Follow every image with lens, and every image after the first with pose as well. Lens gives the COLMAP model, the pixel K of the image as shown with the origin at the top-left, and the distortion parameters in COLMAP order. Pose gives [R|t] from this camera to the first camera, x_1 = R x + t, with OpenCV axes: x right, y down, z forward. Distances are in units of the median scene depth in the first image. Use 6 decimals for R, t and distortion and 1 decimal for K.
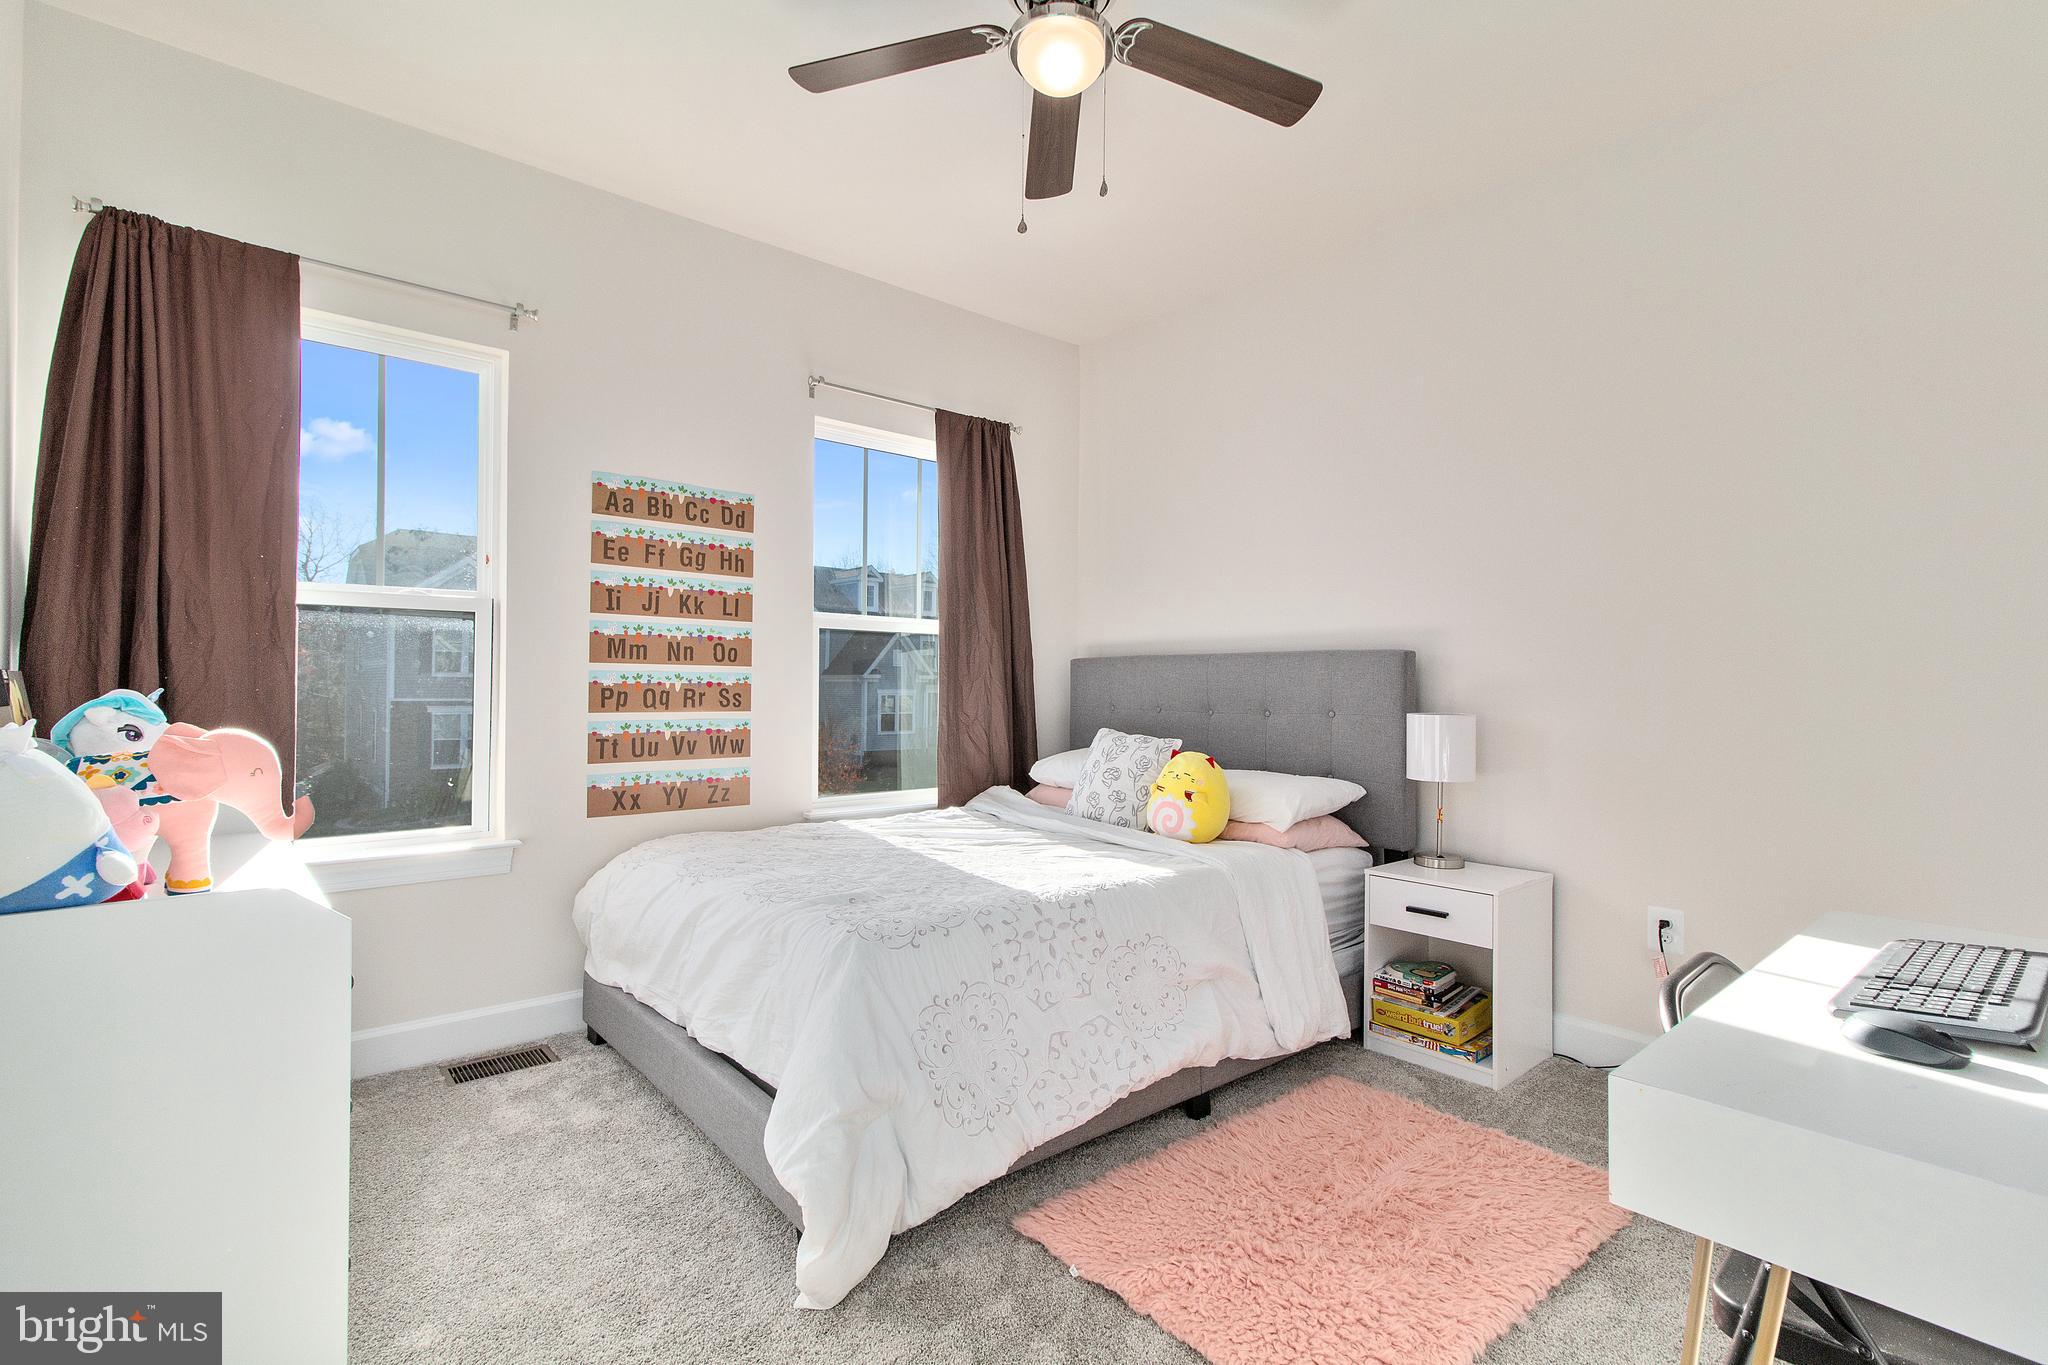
lens RADIAL K [[951.0, 0, 1022.4], [0, 951.0, 671.3], [0, 0, 1]] dist [-0.000304, 0.000258]
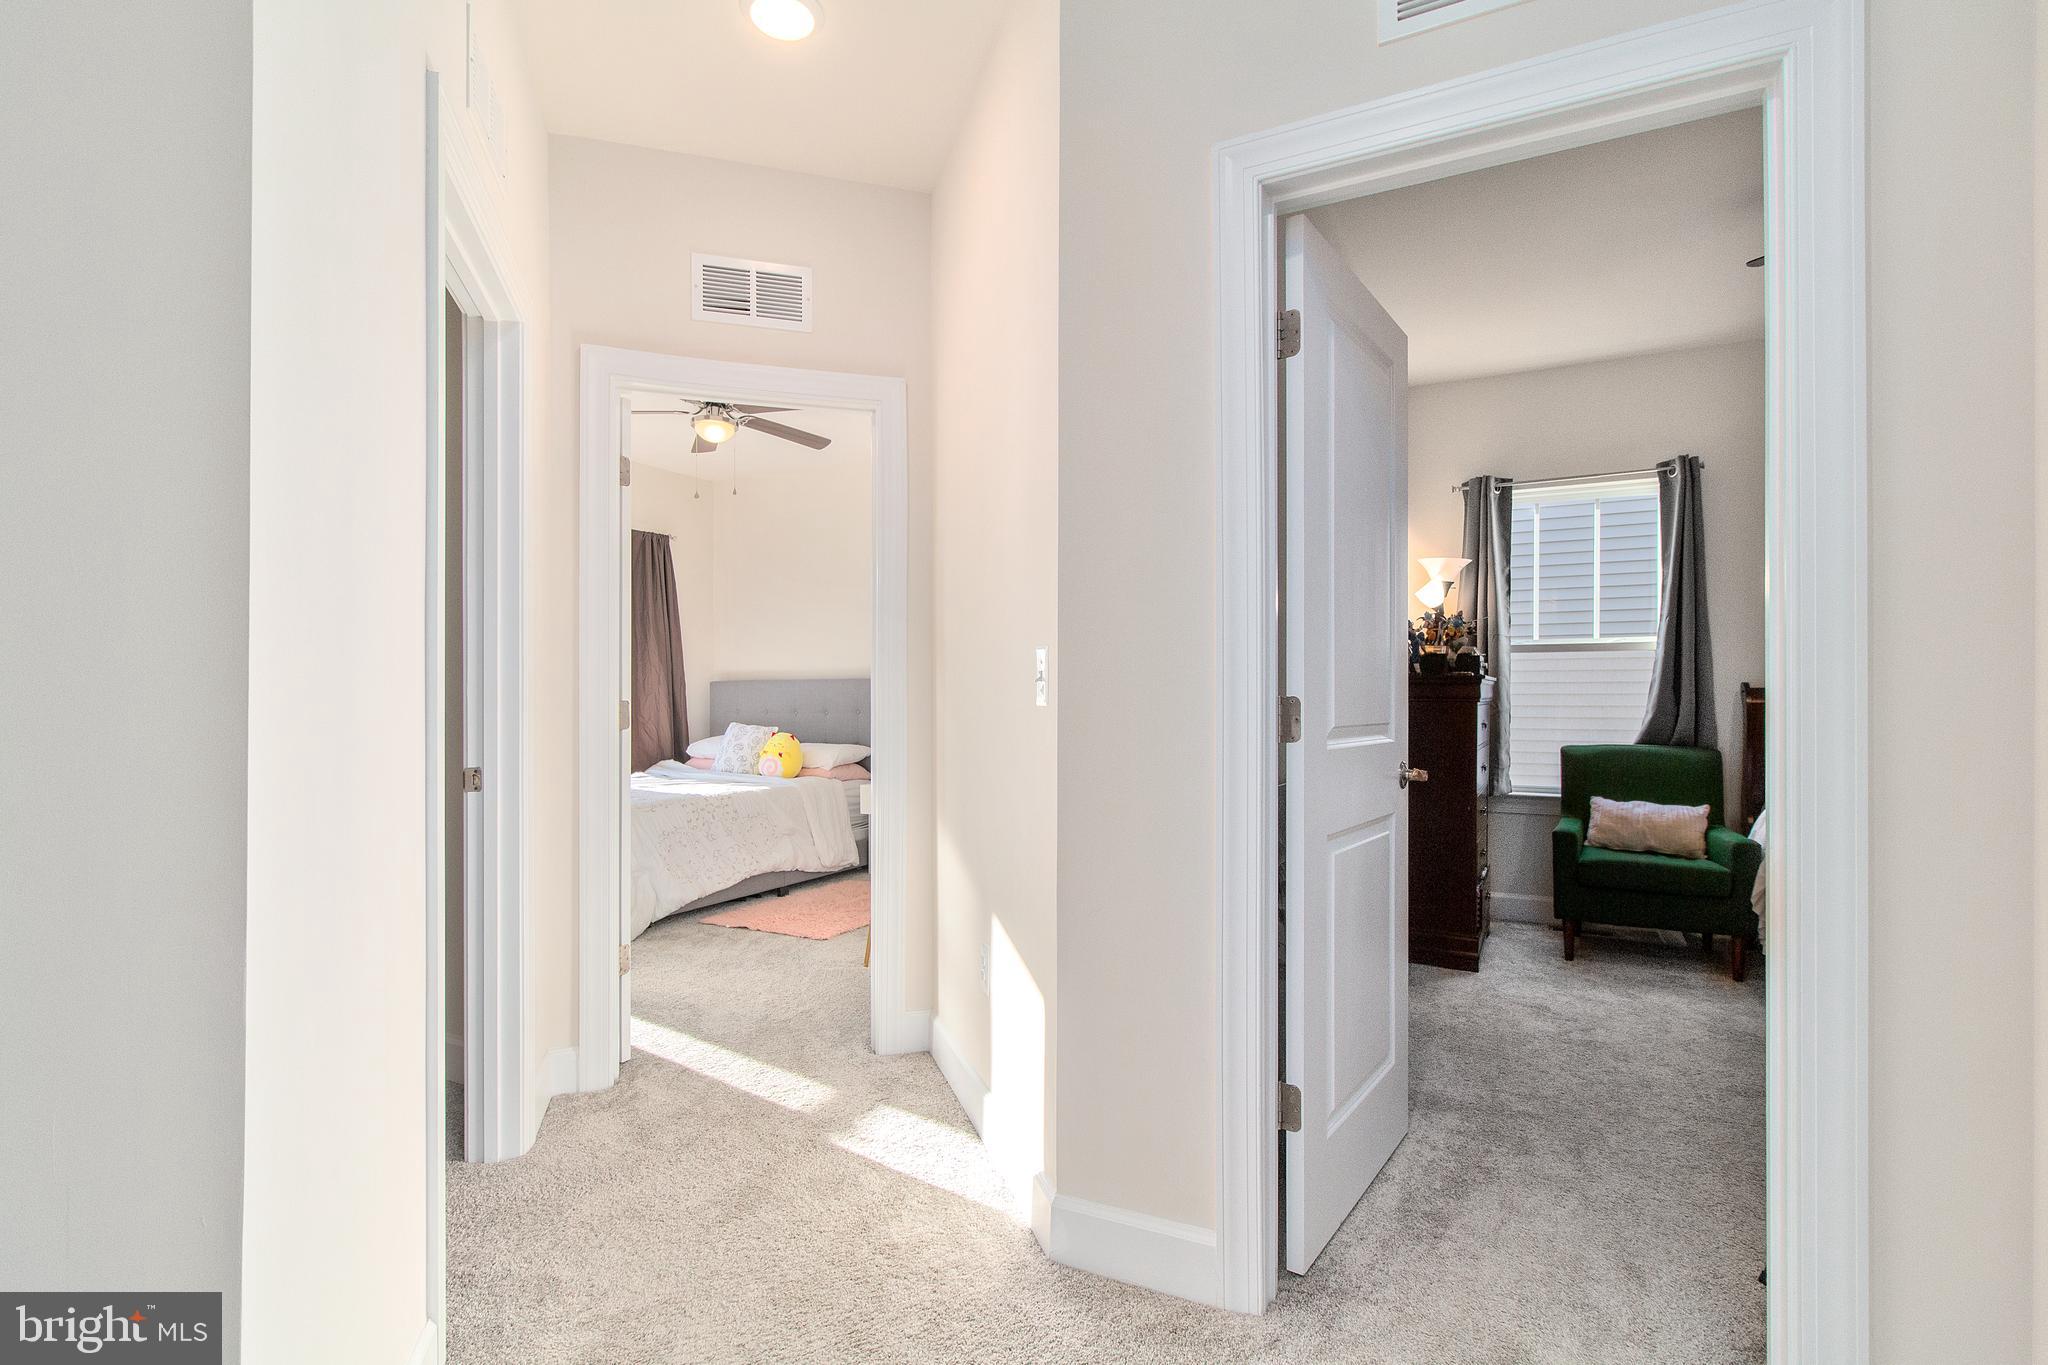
lens RADIAL K [[993.9, 0, 1022.9], [0, 993.9, 710.6], [0, 0, 1]] dist [0.001909, 0.000426]
pose [[0.928273, -0.014288, 0.371625, -0.107544], [0.002562, 0.999484, 0.032027, -0.019725], [-0.371891, -0.028778, 0.927830, -0.971045]]
